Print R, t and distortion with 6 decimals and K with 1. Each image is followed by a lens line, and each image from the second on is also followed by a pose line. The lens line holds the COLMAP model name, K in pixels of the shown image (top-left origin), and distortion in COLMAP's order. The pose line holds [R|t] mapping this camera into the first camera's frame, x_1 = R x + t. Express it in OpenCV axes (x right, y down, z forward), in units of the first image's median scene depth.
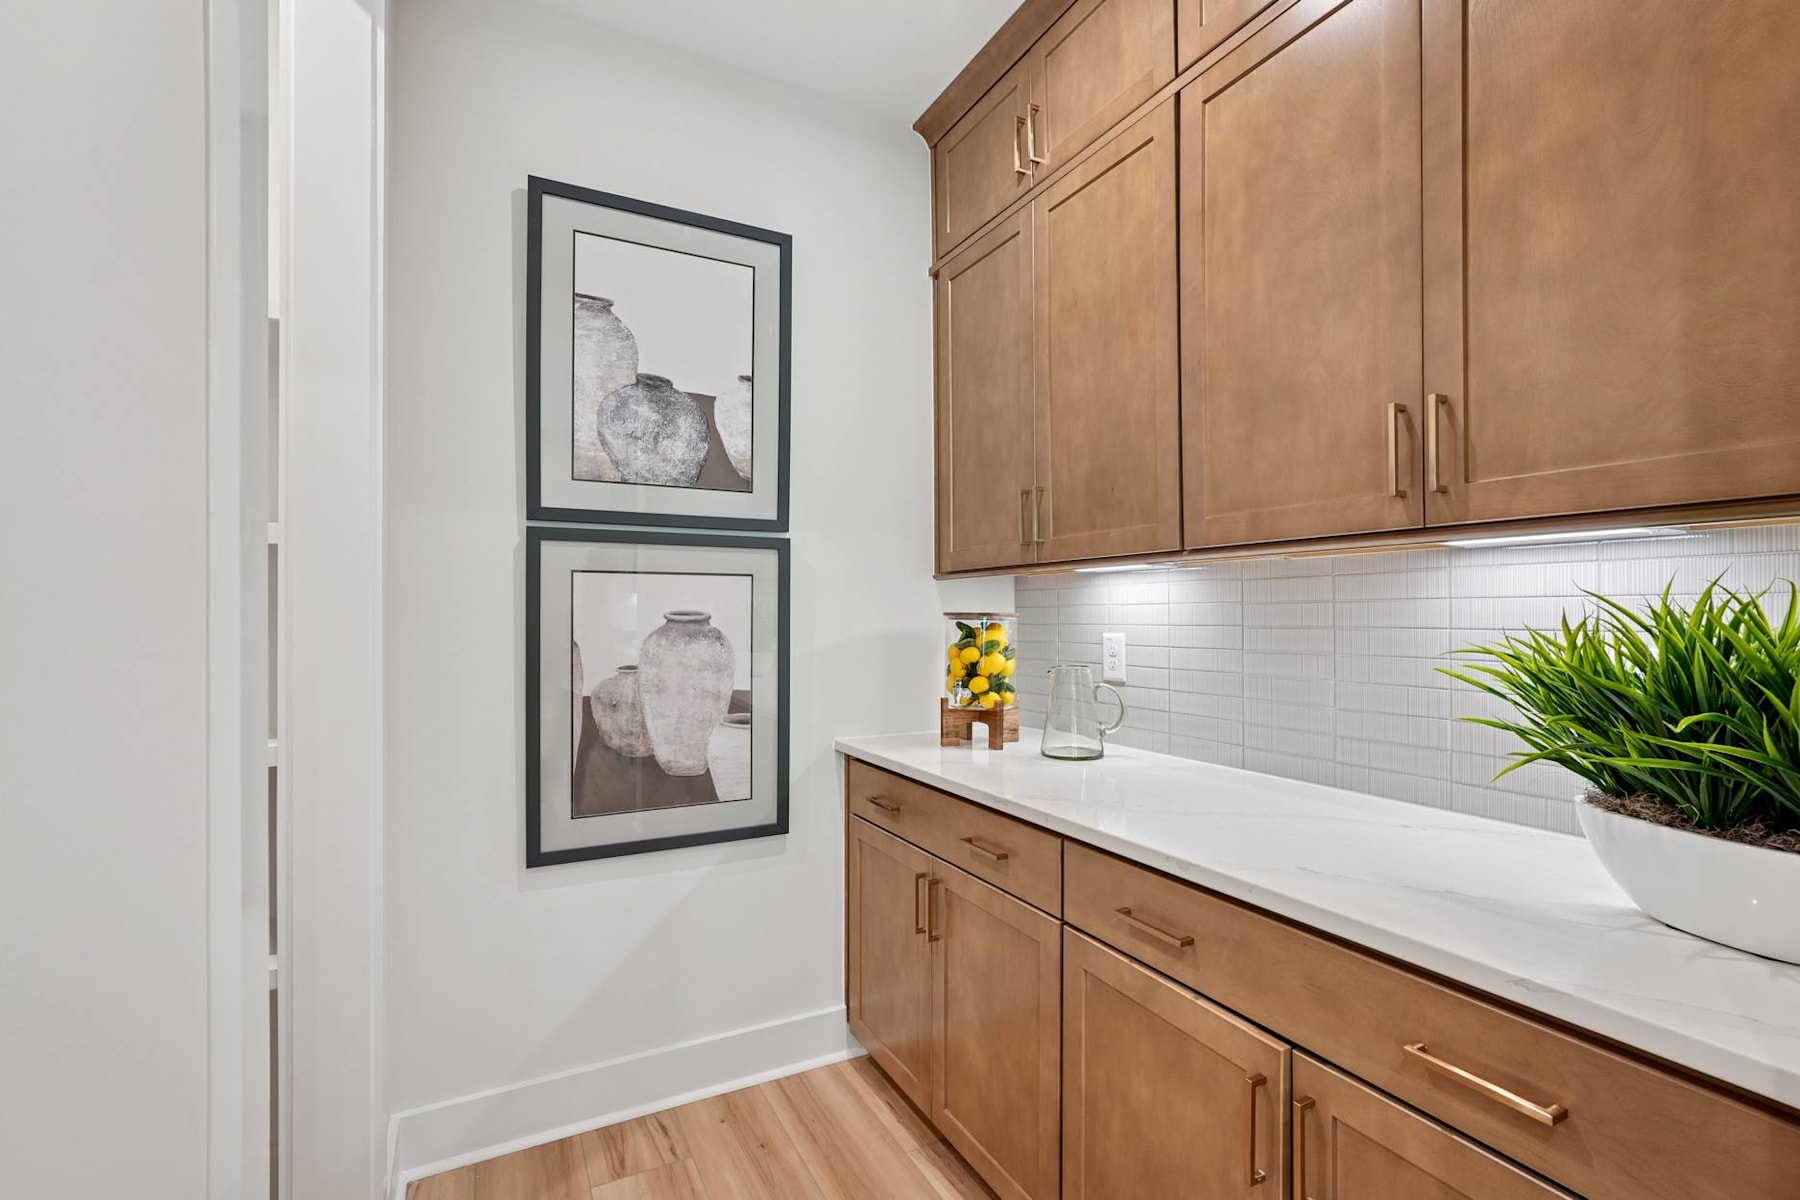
lens RADIAL K [[798.9, 0, 899.3], [0, 798.9, 605.2], [0, 0, 1]] dist [-0.007894, 0.000171]
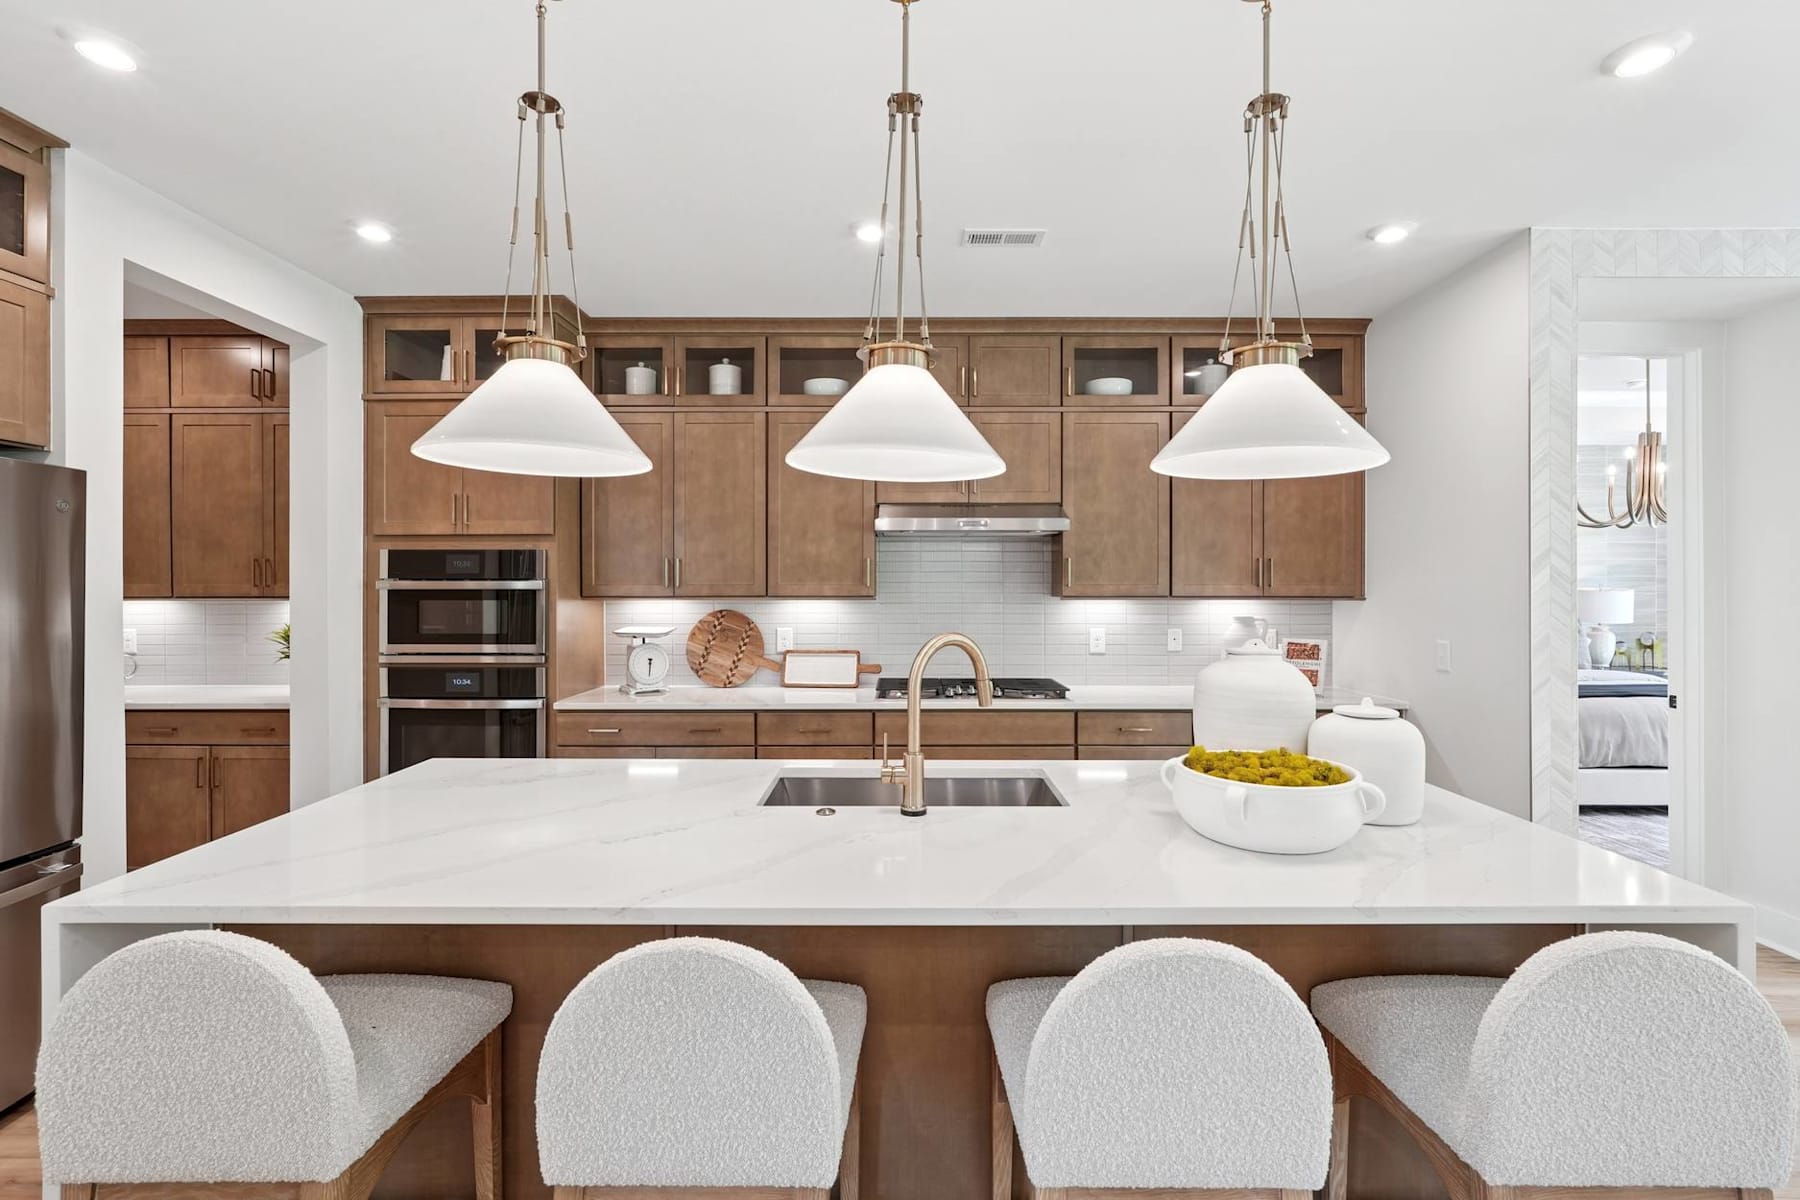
lens RADIAL K [[798.9, 0, 900.5], [0, 798.9, 583.0], [0, 0, 1]] dist [-0.007894, 0.000171]
pose [[0.472617, -0.003473, 0.881261, -0.886459], [-0.007166, 0.999944, 0.007784, -0.171992], [-0.881239, -0.009994, 0.472566, -2.551956]]
